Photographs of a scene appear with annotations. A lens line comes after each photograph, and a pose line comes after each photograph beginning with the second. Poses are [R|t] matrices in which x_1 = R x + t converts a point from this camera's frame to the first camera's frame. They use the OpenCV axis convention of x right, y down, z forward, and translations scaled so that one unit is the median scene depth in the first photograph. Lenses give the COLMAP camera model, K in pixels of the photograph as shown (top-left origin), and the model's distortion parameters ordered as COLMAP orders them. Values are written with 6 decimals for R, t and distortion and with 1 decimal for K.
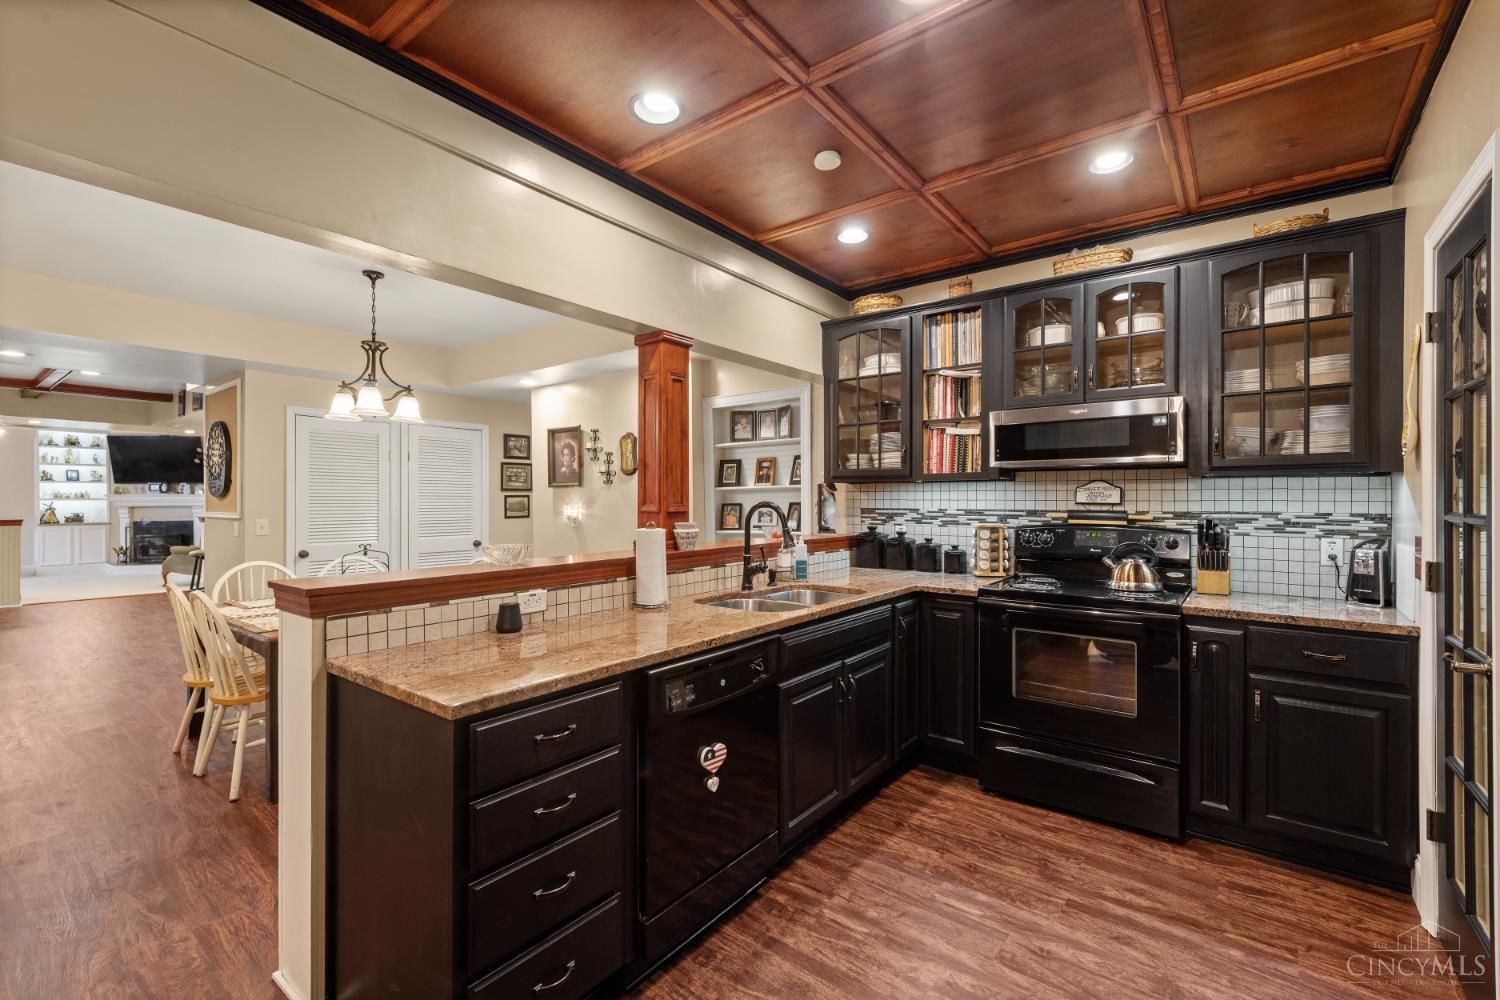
lens RADIAL K [[647.1, 0, 748.1], [0, 647.1, 498.6], [0, 0, 1]] dist [0.004195, -0.000680]
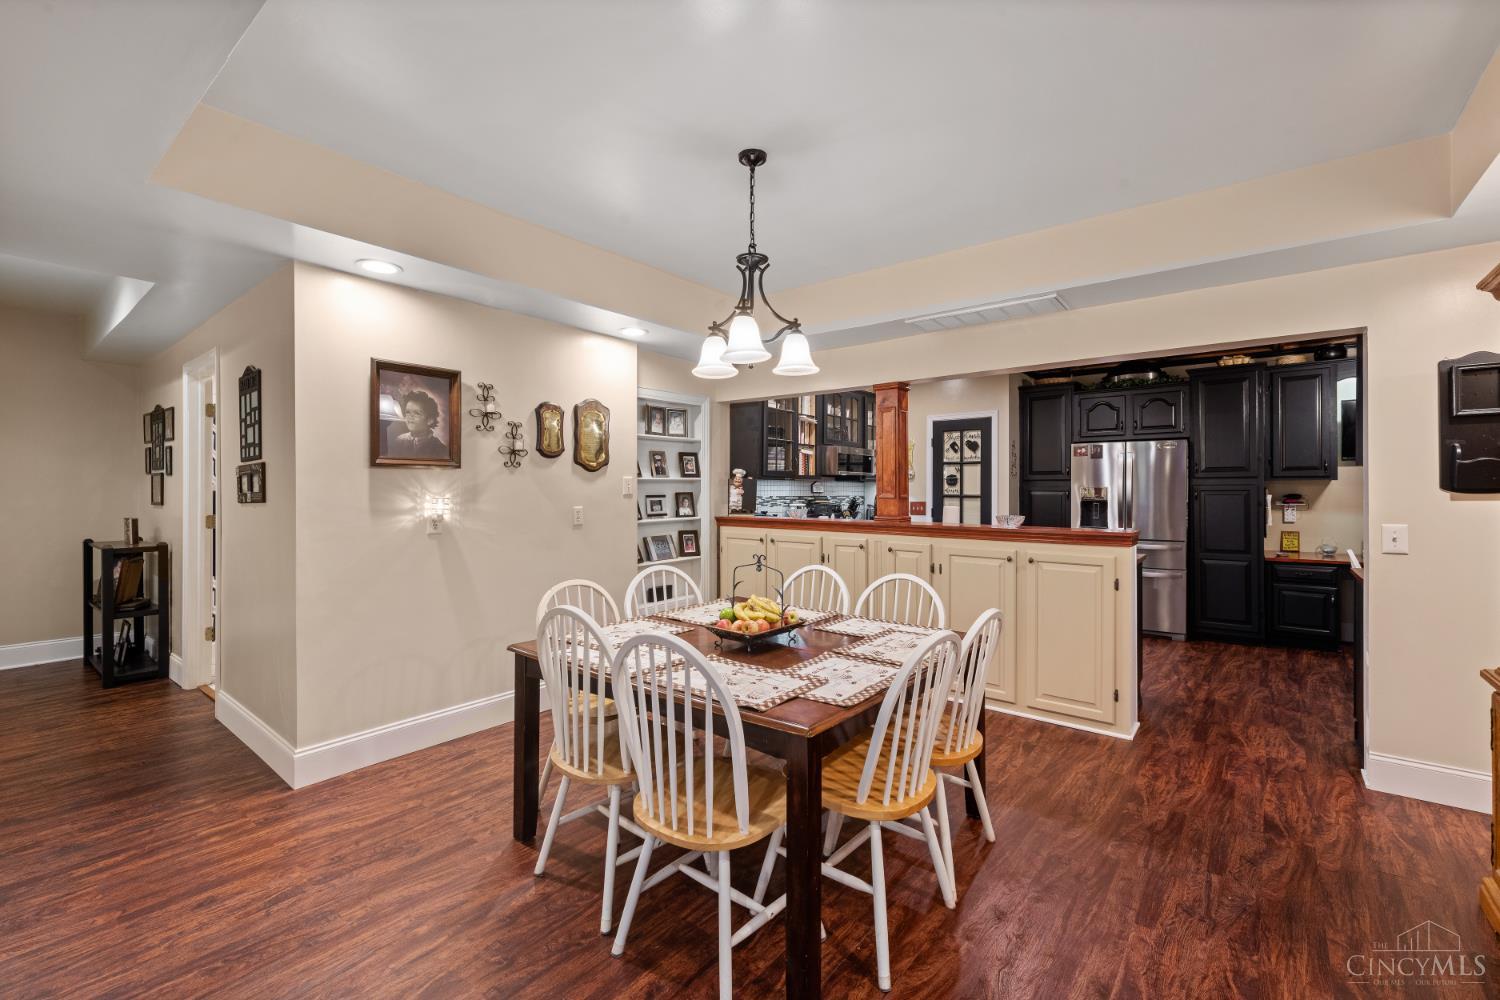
lens RADIAL K [[647.1, 0, 751.8], [0, 647.1, 494.0], [0, 0, 1]] dist [0.004195, -0.000680]
pose [[0.010550, -0.001863, 0.999943, -0.922538], [-0.000372, 0.999998, 0.001867, 0.005511], [-0.999944, -0.000391, 0.010549, 0.730212]]
